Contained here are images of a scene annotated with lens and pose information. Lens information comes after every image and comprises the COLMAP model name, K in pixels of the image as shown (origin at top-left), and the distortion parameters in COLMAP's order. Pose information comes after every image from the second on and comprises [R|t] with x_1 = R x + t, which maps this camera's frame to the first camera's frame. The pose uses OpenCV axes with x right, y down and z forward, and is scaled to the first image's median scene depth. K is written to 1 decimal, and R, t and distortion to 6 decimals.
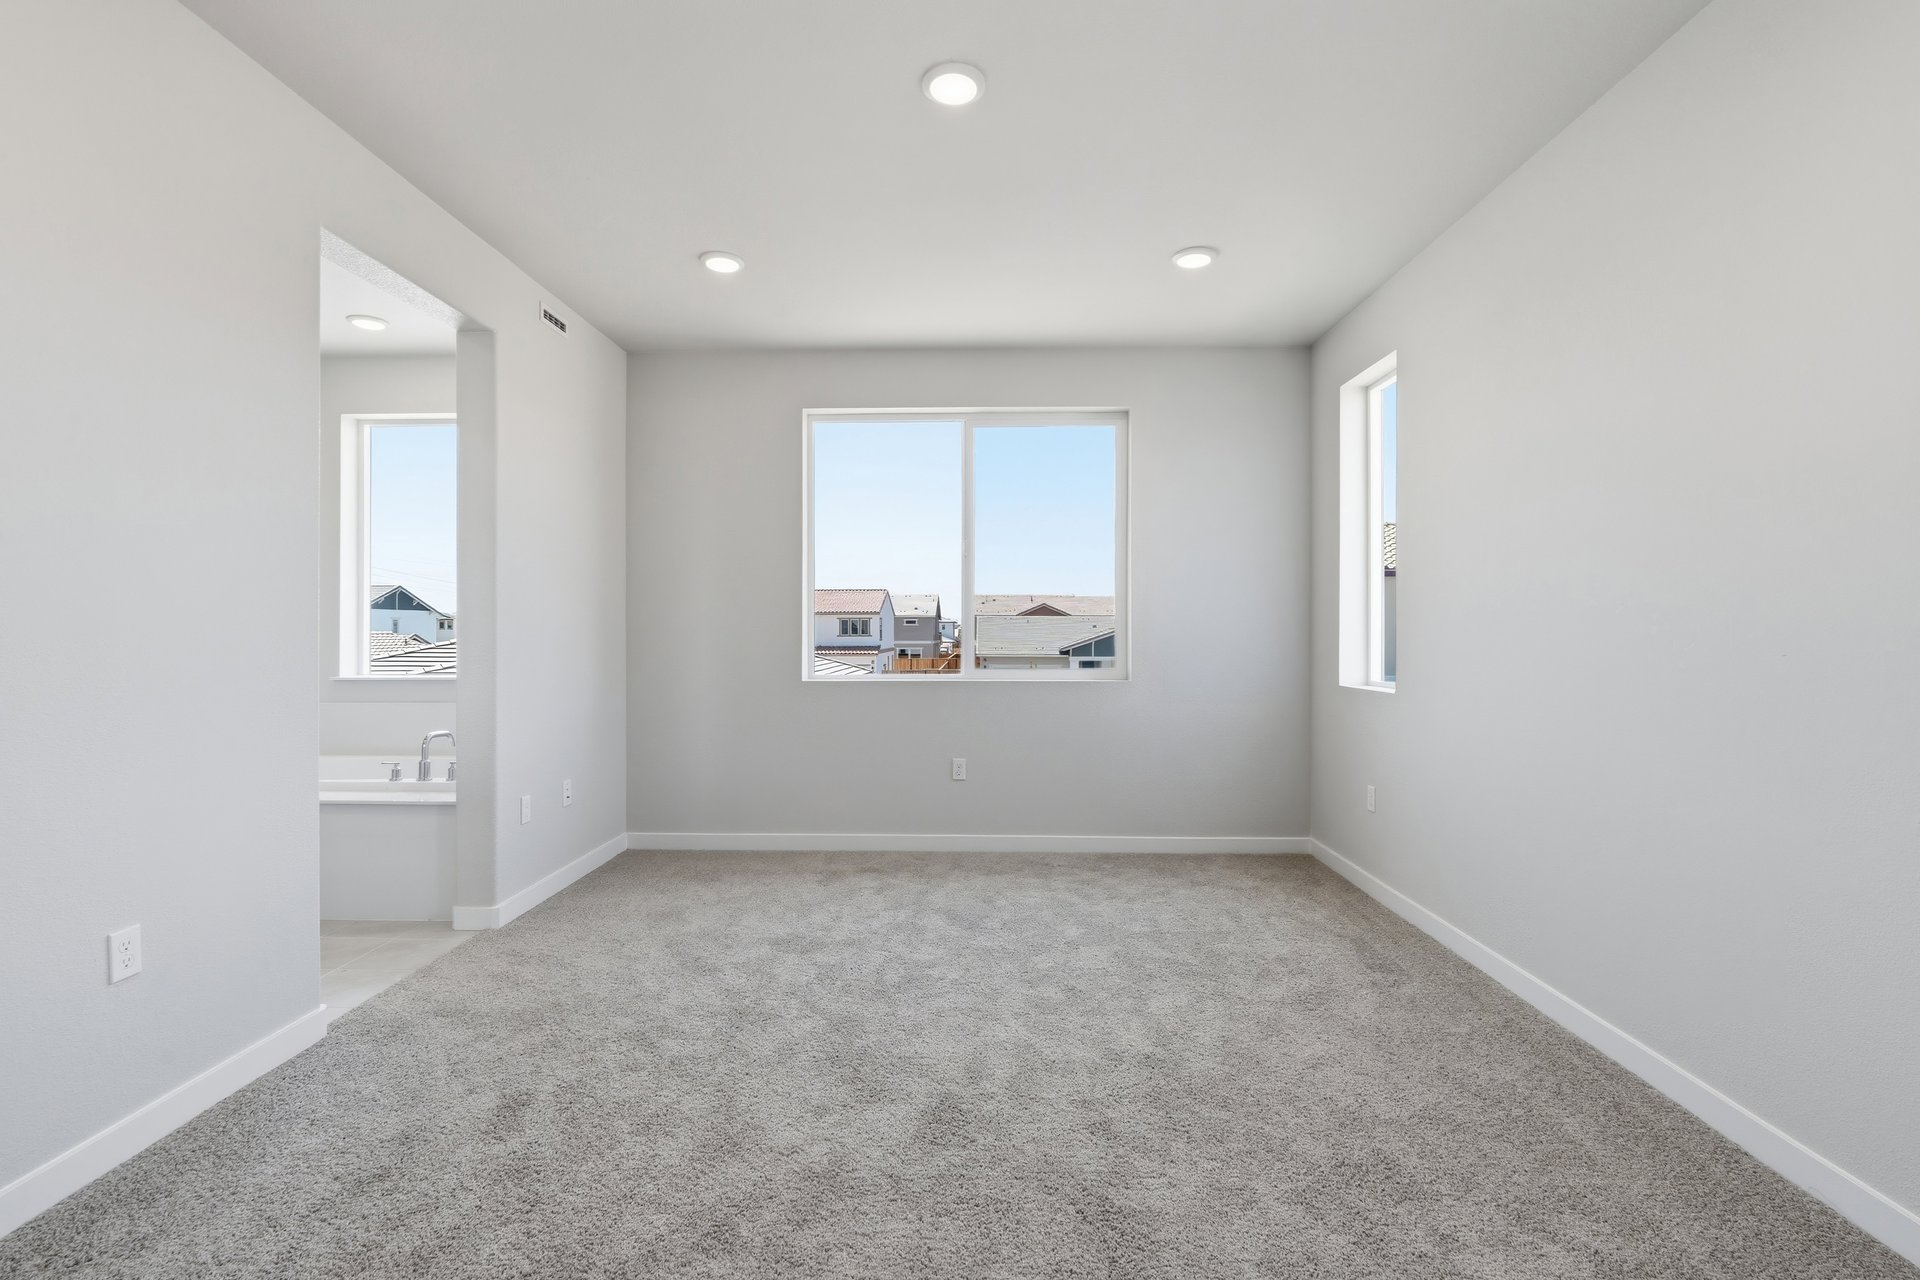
lens RADIAL K [[883.5, 0, 971.2], [0, 883.5, 638.7], [0, 0, 1]] dist [-0.002161, 0.001272]
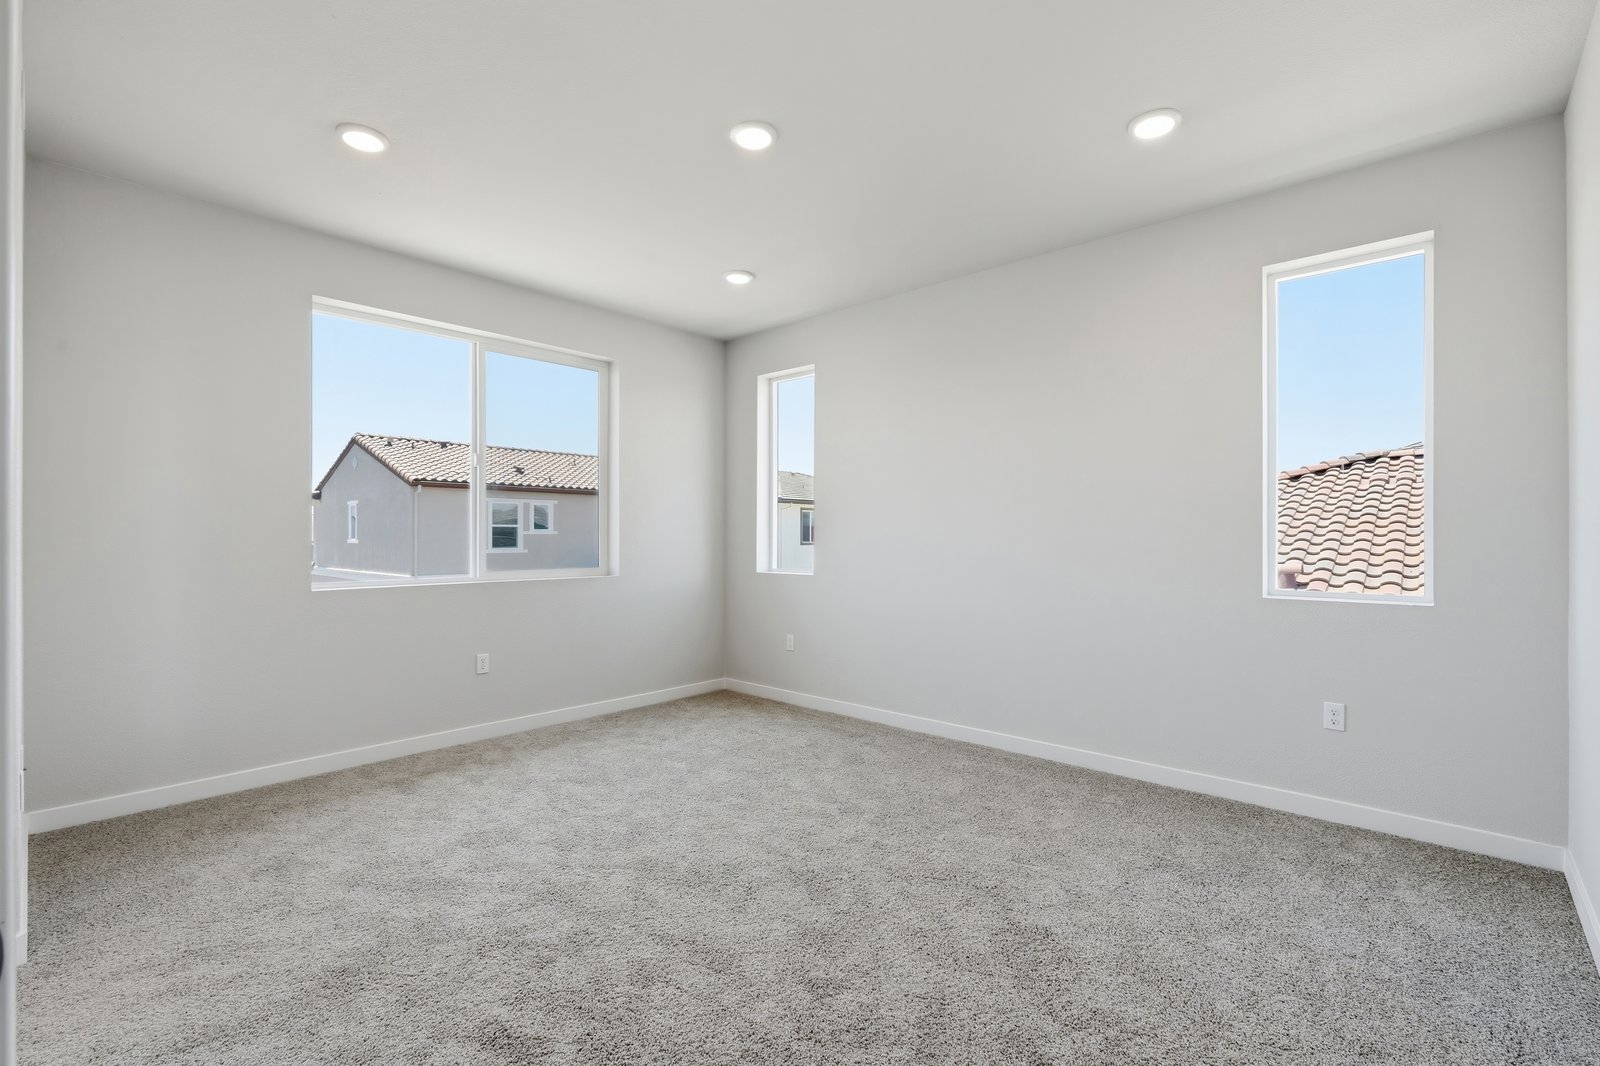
lens RADIAL K [[736.2, 0, 809.3], [0, 736.2, 531.9], [0, 0, 1]] dist [-0.002161, 0.001272]
pose [[0.634309, 0.004912, 0.773064, -0.586056], [0.006462, 0.999911, -0.011656, -0.000663], [-0.773053, 0.012389, 0.634221, 0.147837]]
